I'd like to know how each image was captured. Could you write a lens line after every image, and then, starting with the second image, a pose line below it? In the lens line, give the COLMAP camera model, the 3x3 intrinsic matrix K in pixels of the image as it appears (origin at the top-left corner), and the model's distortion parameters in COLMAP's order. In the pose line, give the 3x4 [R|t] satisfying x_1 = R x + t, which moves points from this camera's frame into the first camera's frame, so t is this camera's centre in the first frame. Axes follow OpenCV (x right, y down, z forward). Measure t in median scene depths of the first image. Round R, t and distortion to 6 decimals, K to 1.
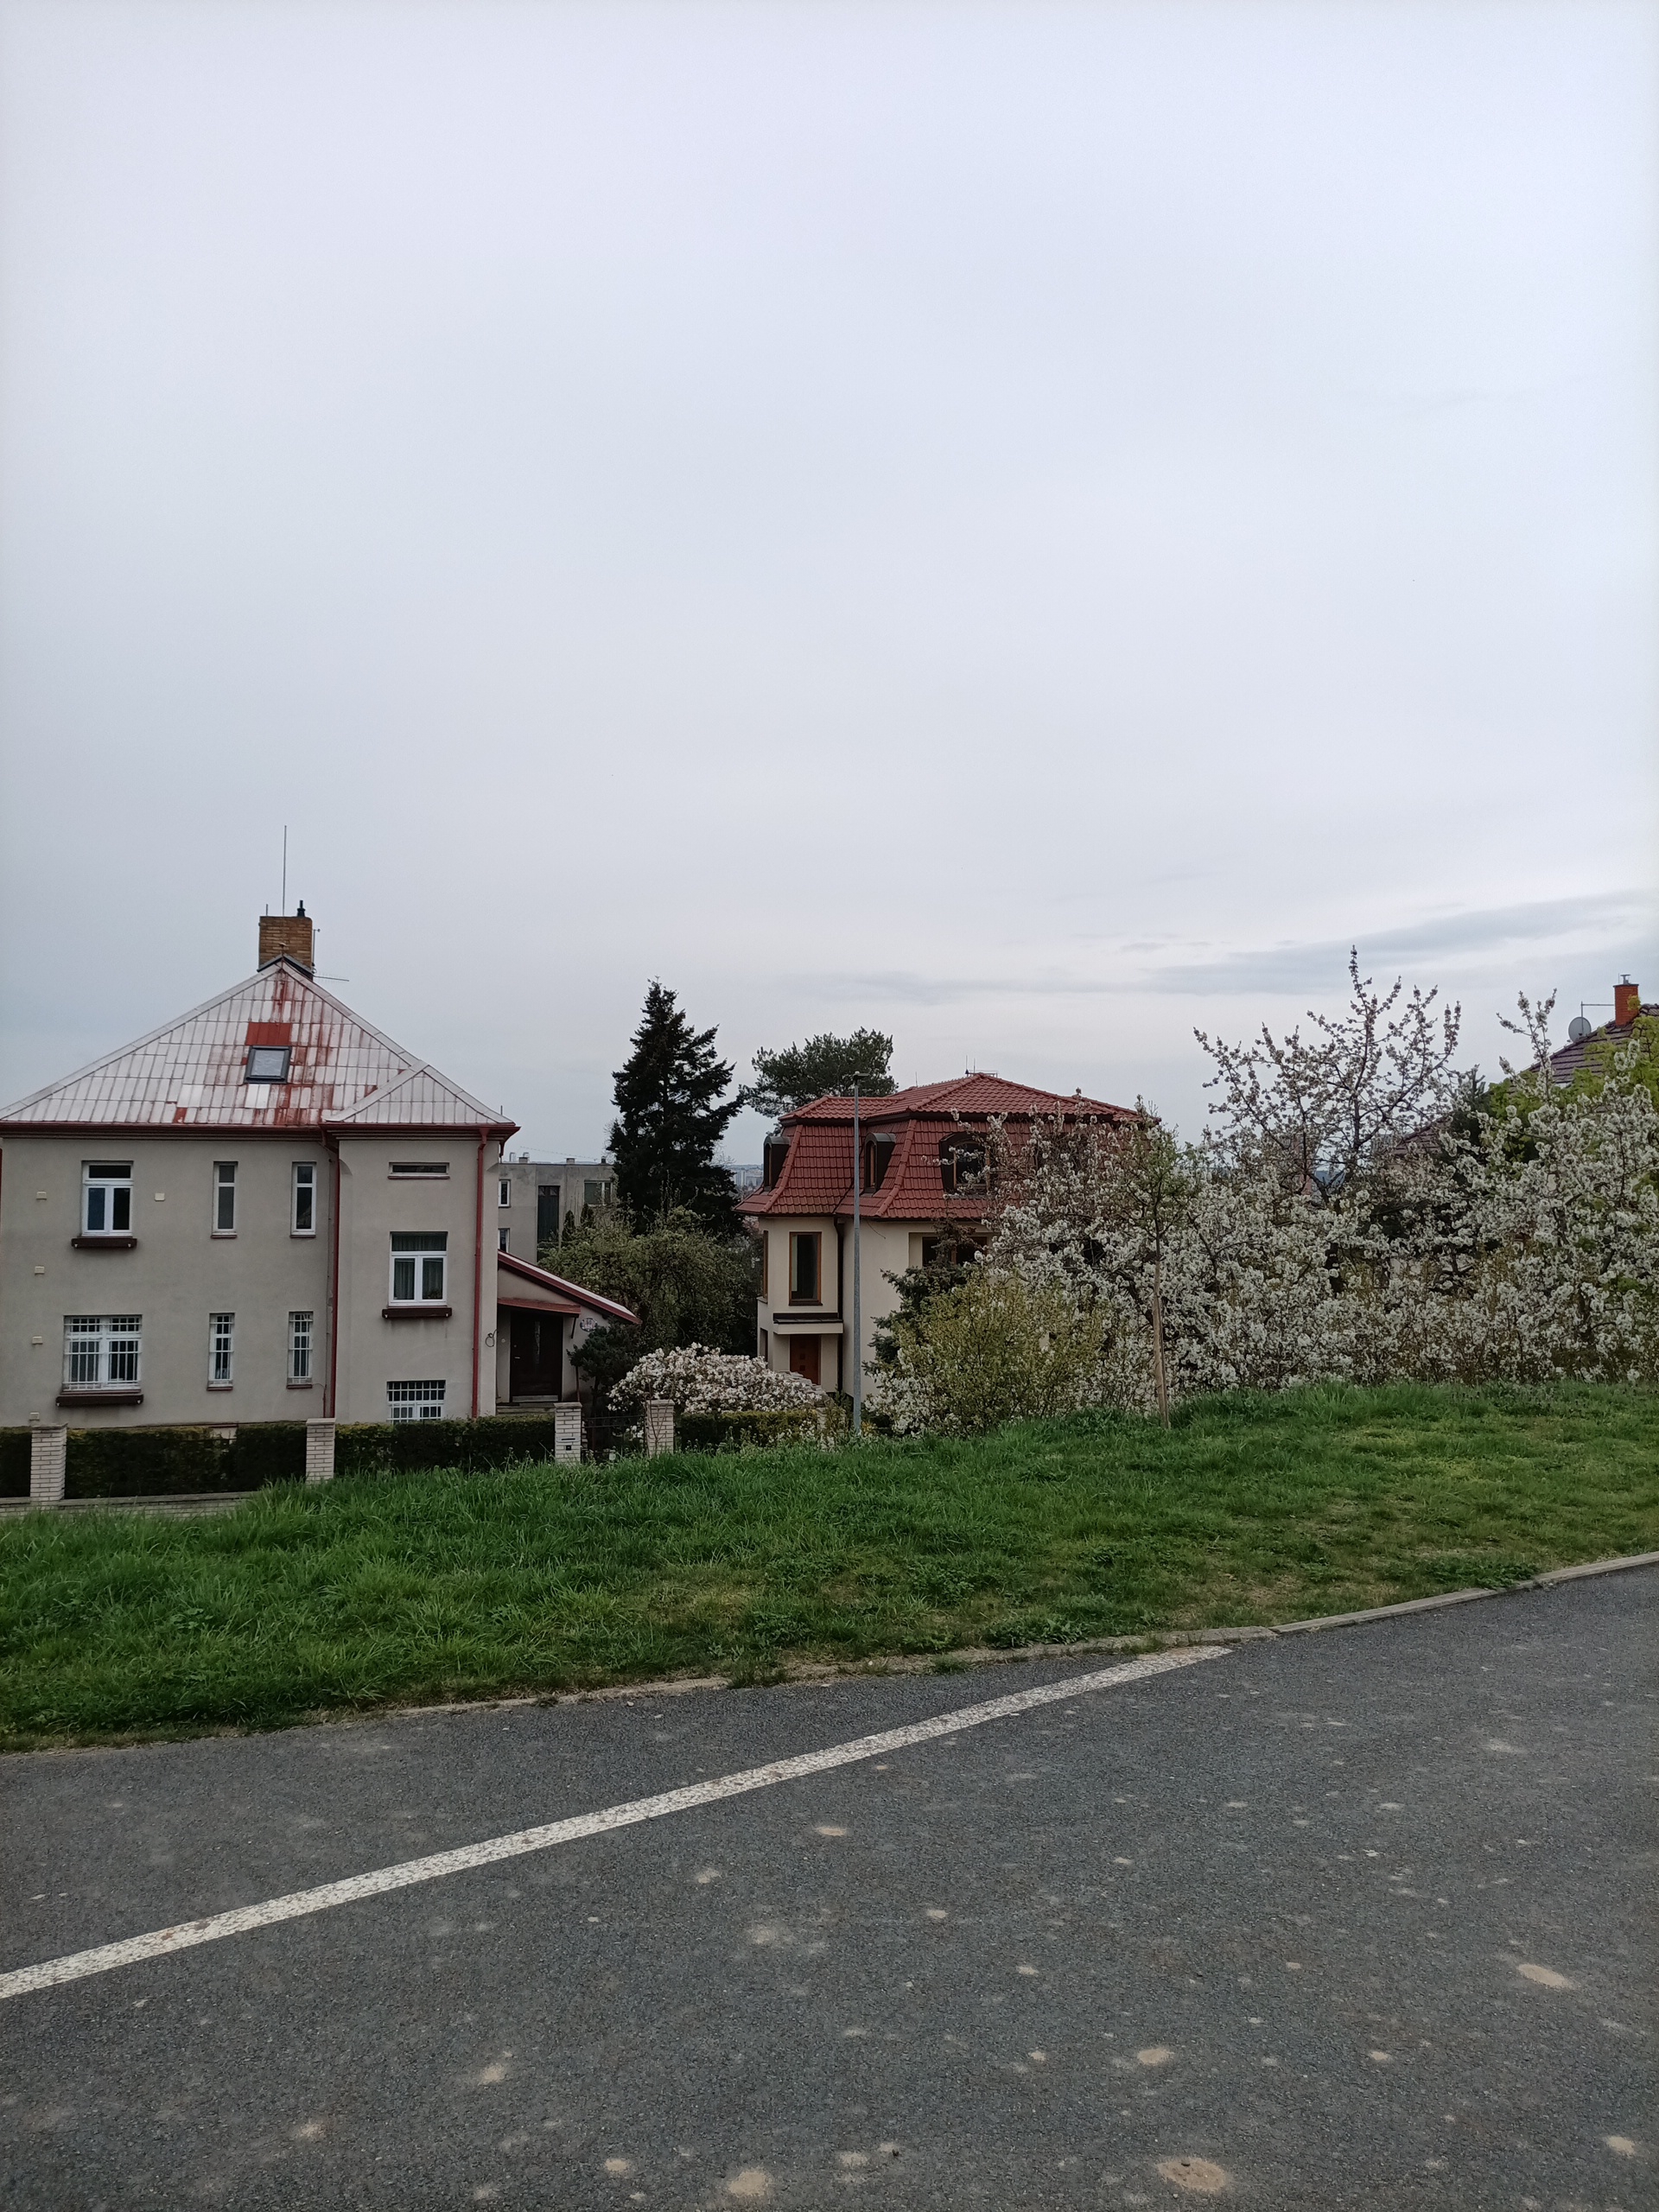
lens RADIAL K [[1596.7, 0, 794.2], [0, 1596.7, 1060.0], [0, 0, 1]] dist [0.047334, -0.036442]
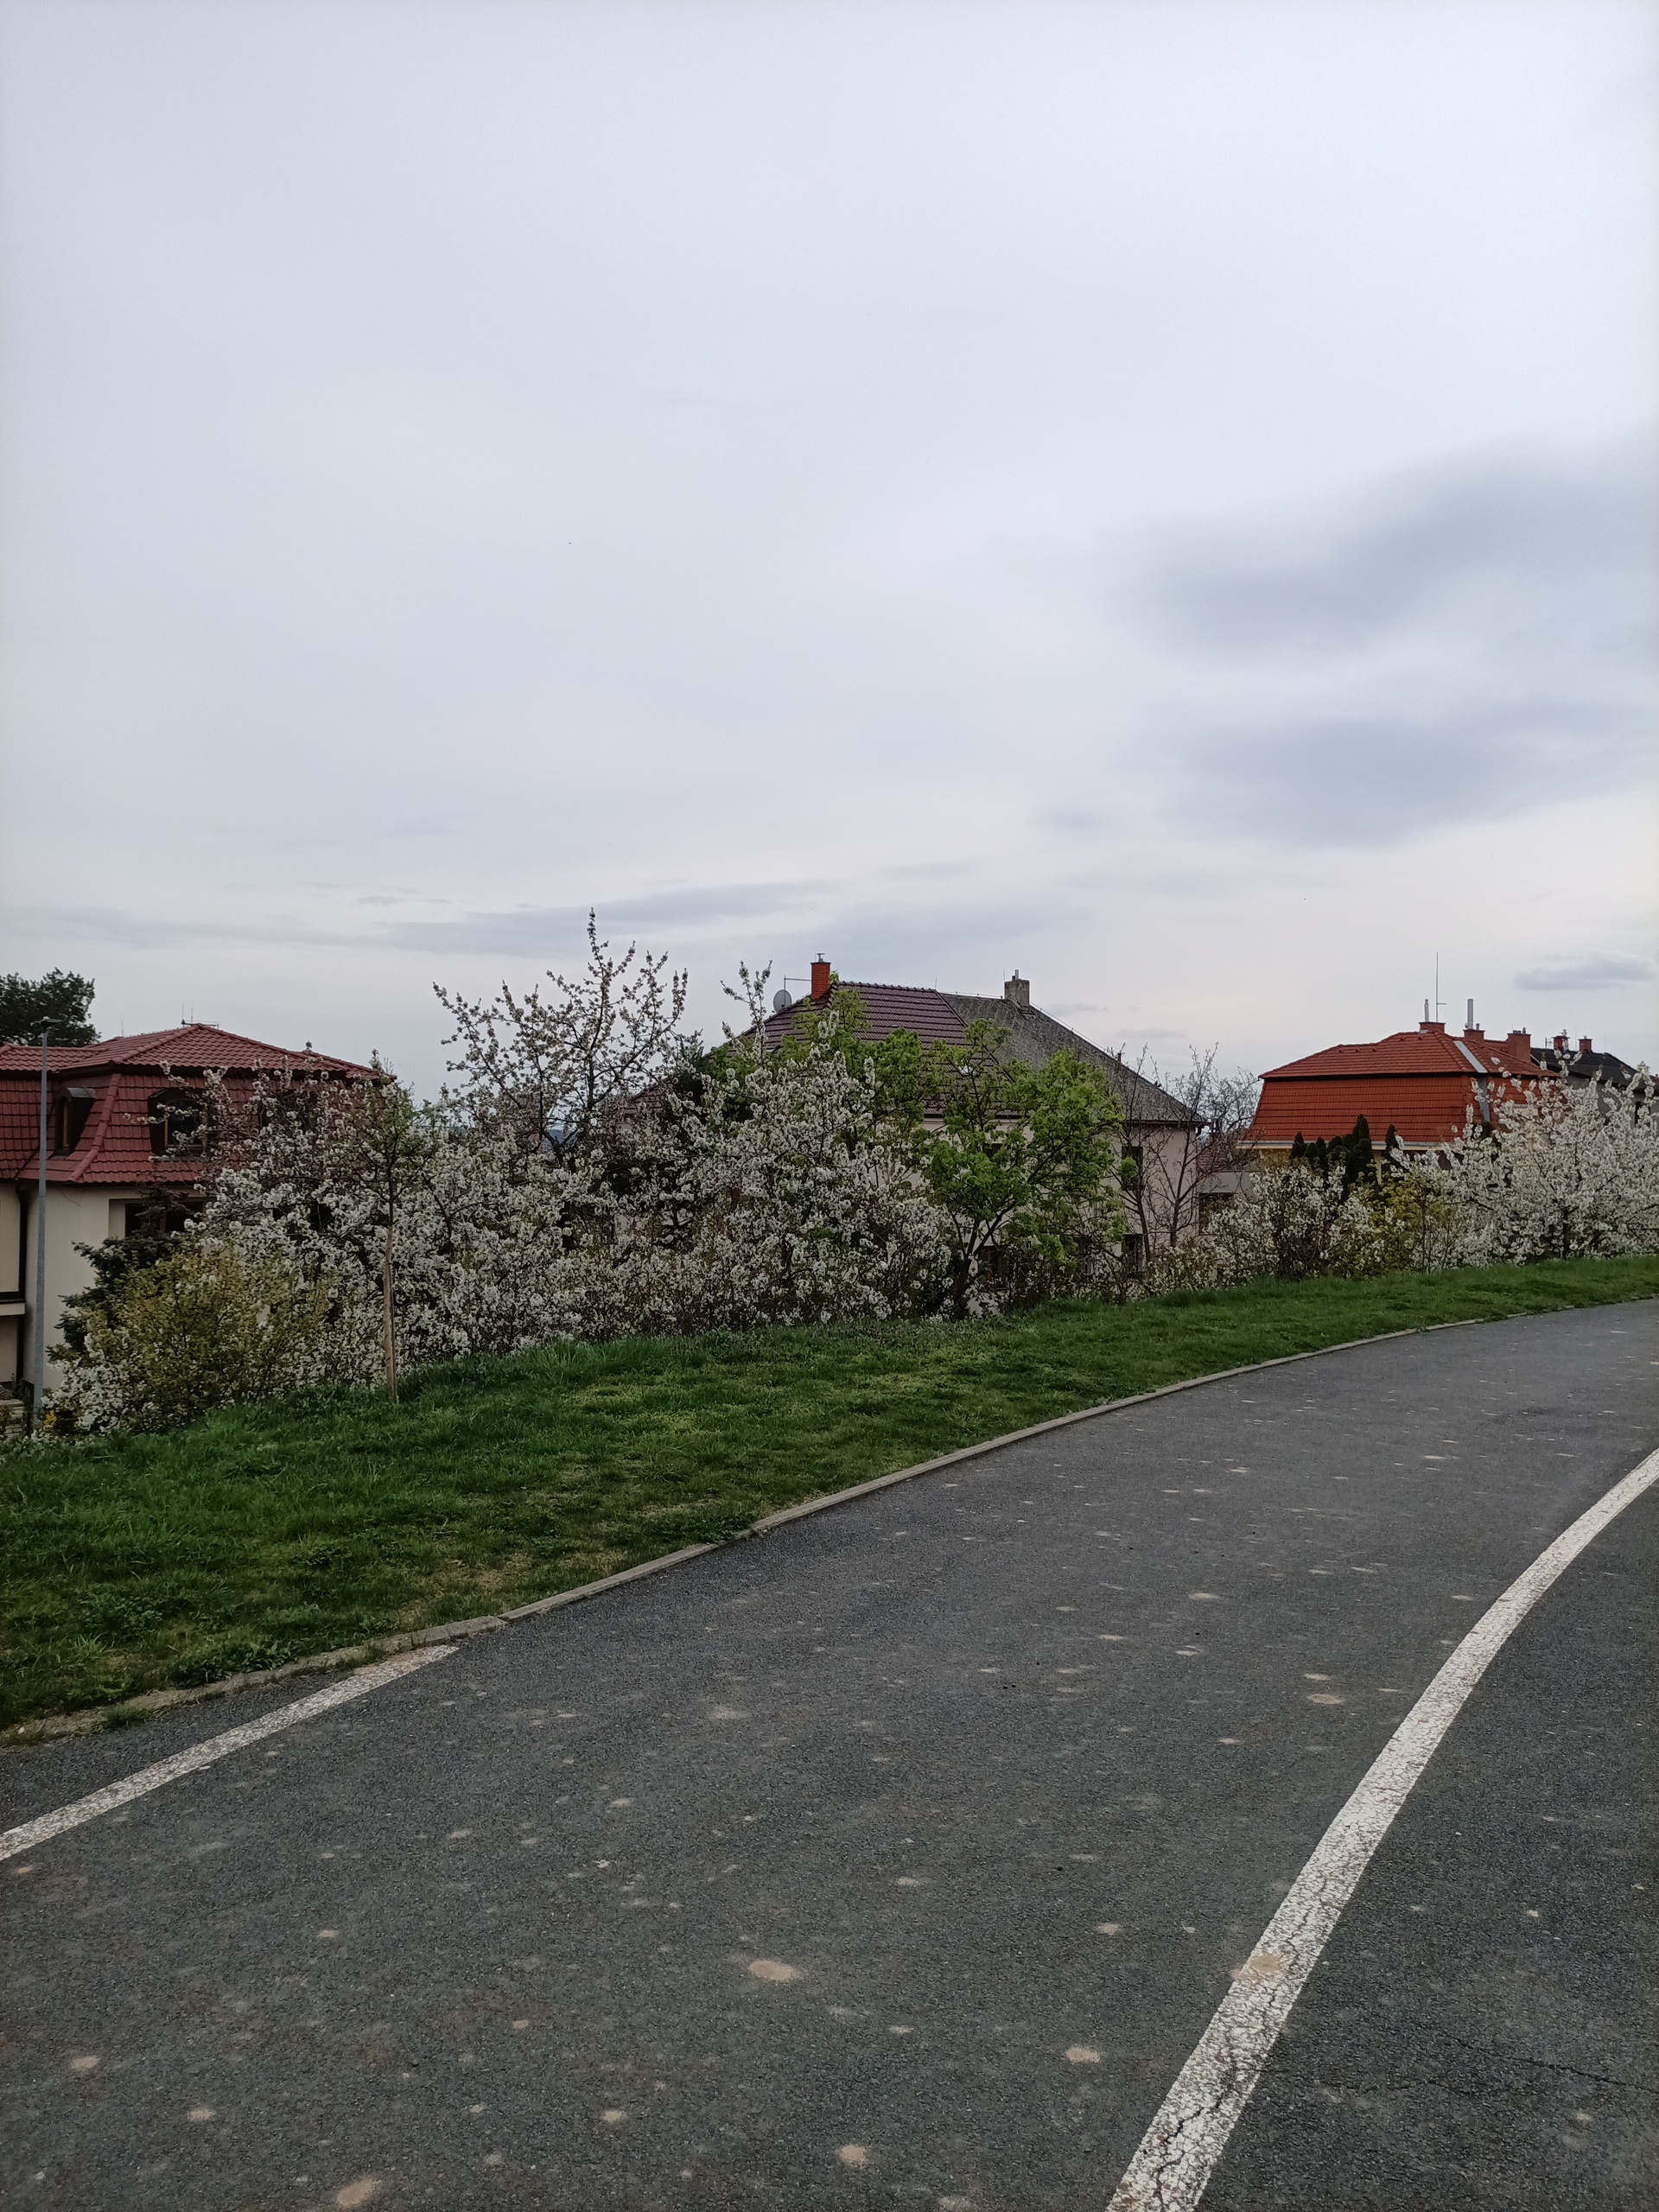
lens RADIAL K [[1596.7, 0, 840.3], [0, 1596.7, 1093.5], [0, 0, 1]] dist [0.047334, -0.036442]
pose [[0.879605, 0.010278, 0.475593, 0.010562], [-0.032563, 0.998722, 0.038641, 0.001861], [-0.474589, -0.049476, 0.878816, 0.048327]]
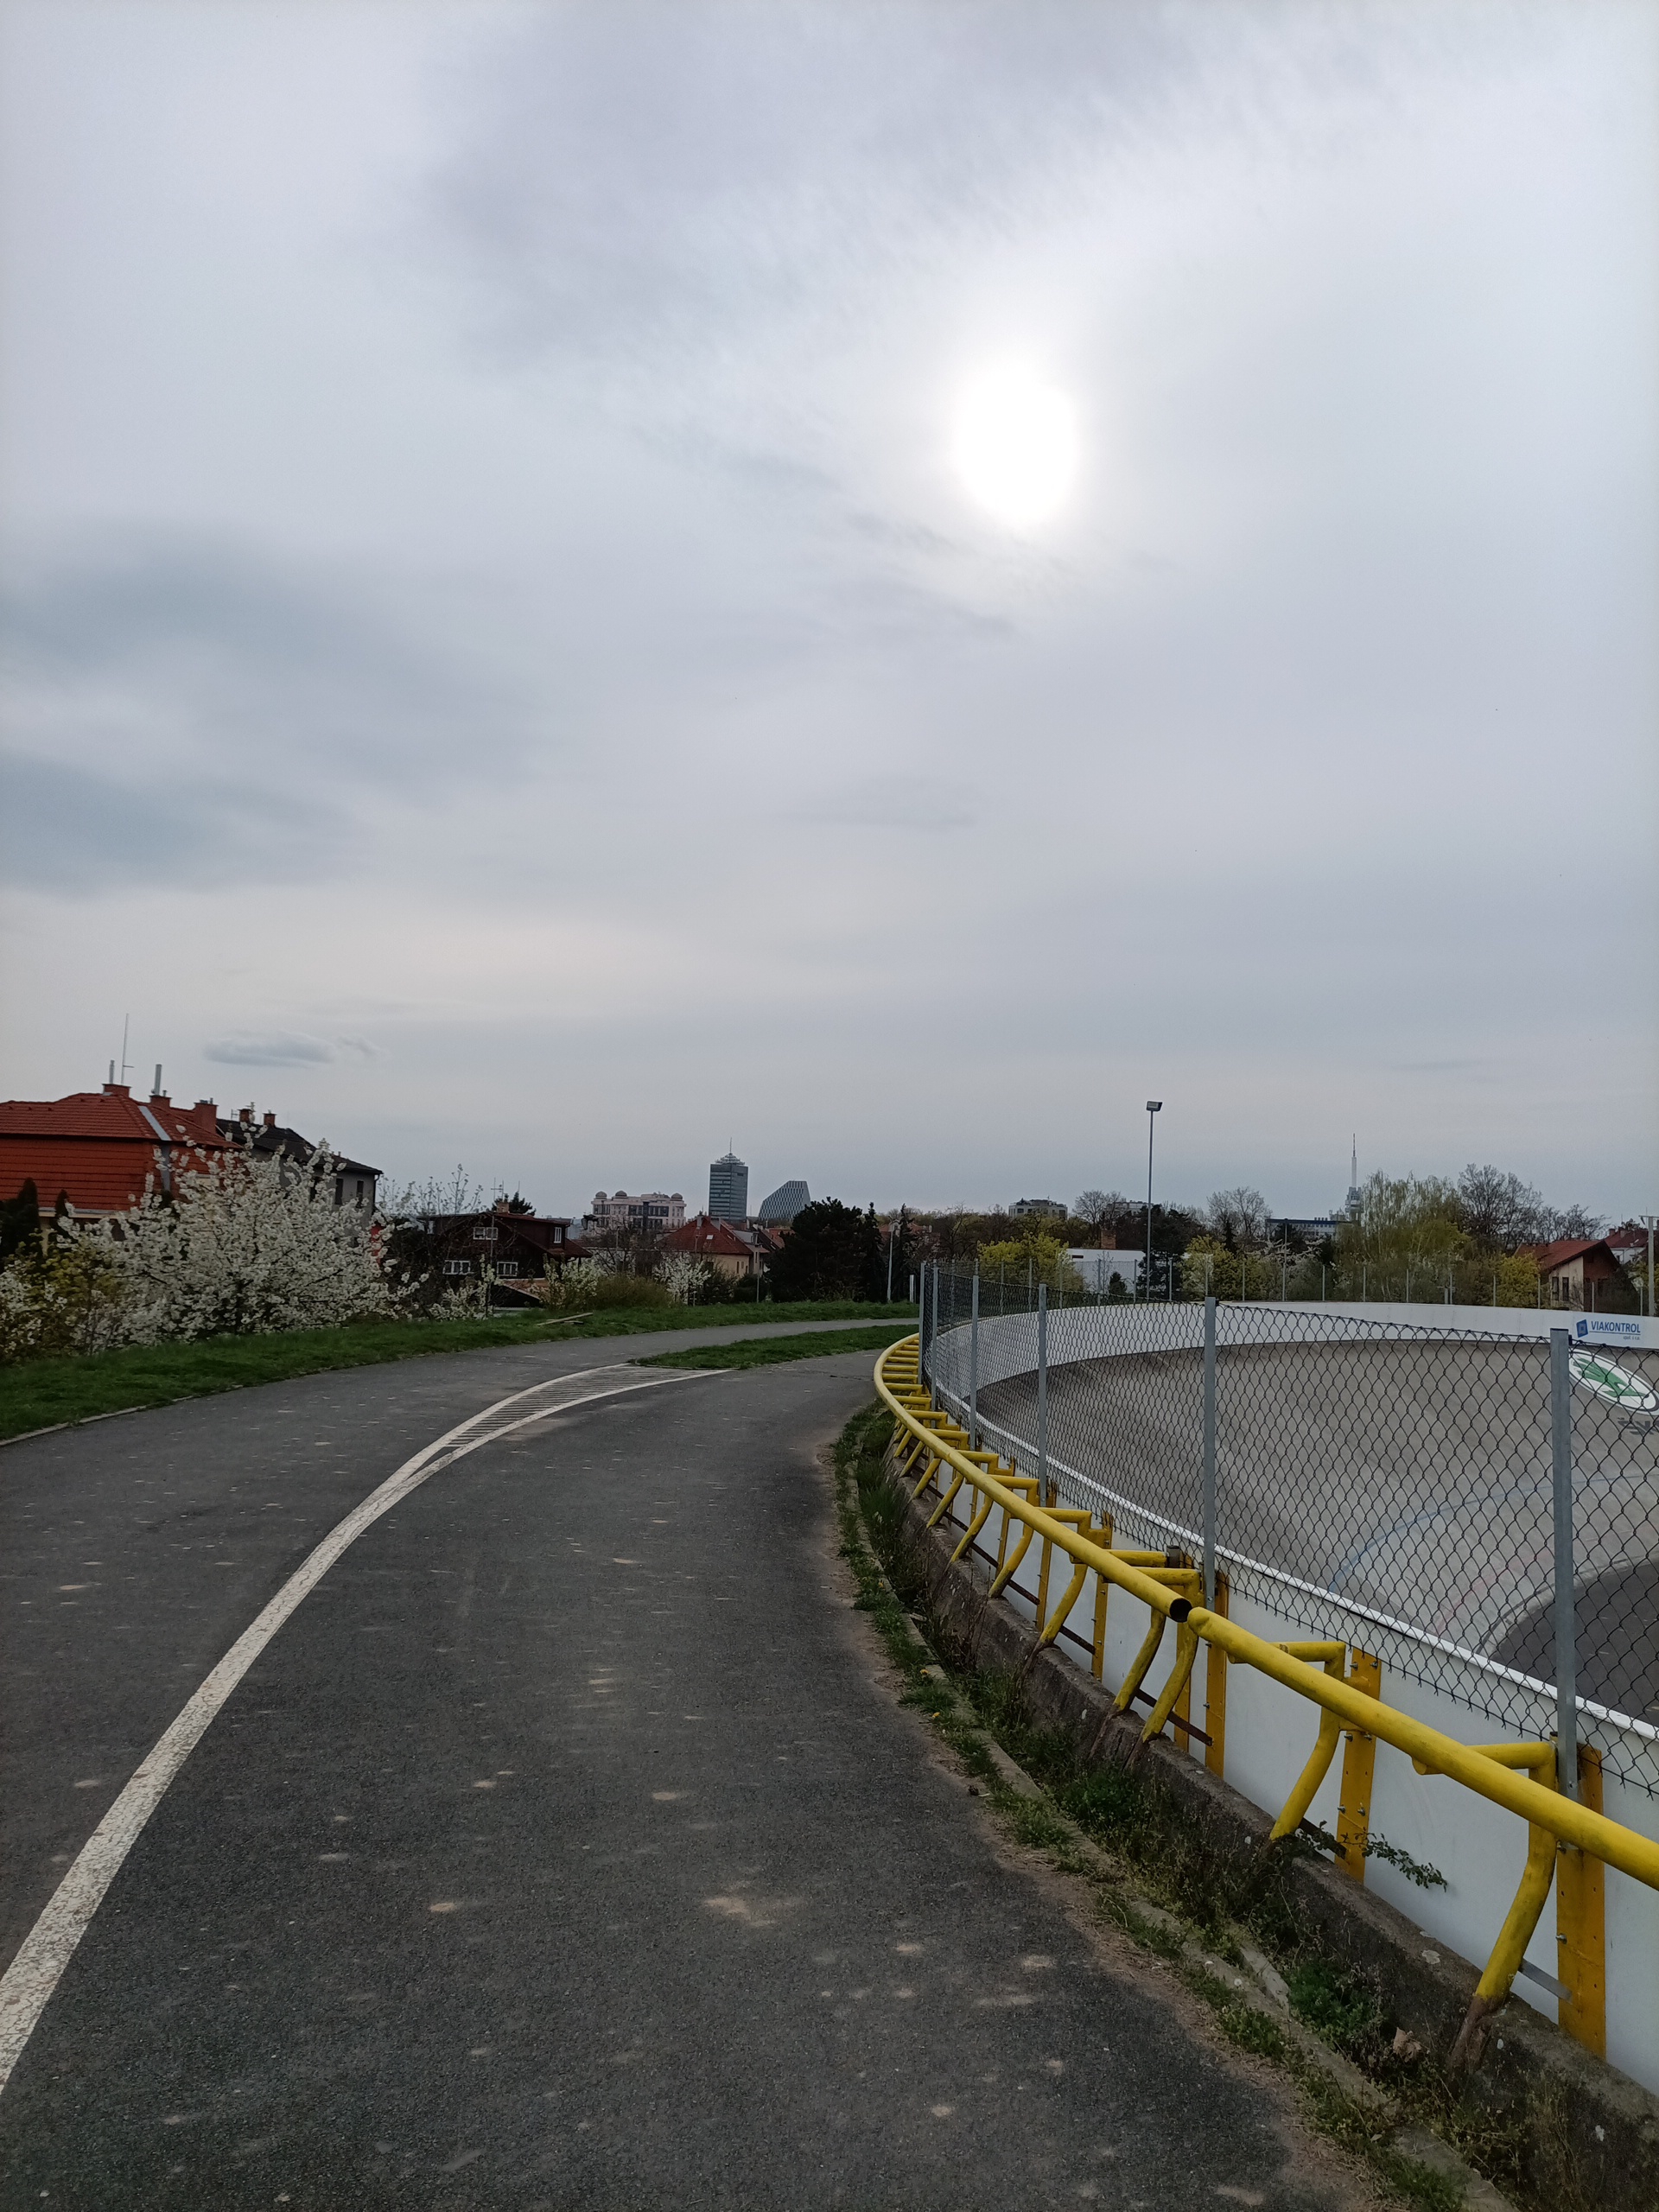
lens RADIAL K [[1596.7, 0, 823.8], [0, 1596.7, 1106.3], [0, 0, 1]] dist [0.047334, -0.036442]
pose [[0.300156, 0.077206, 0.950760, 0.078027], [-0.097792, 0.993958, -0.049841, 0.006700], [-0.948864, -0.078016, 0.305893, 0.103823]]
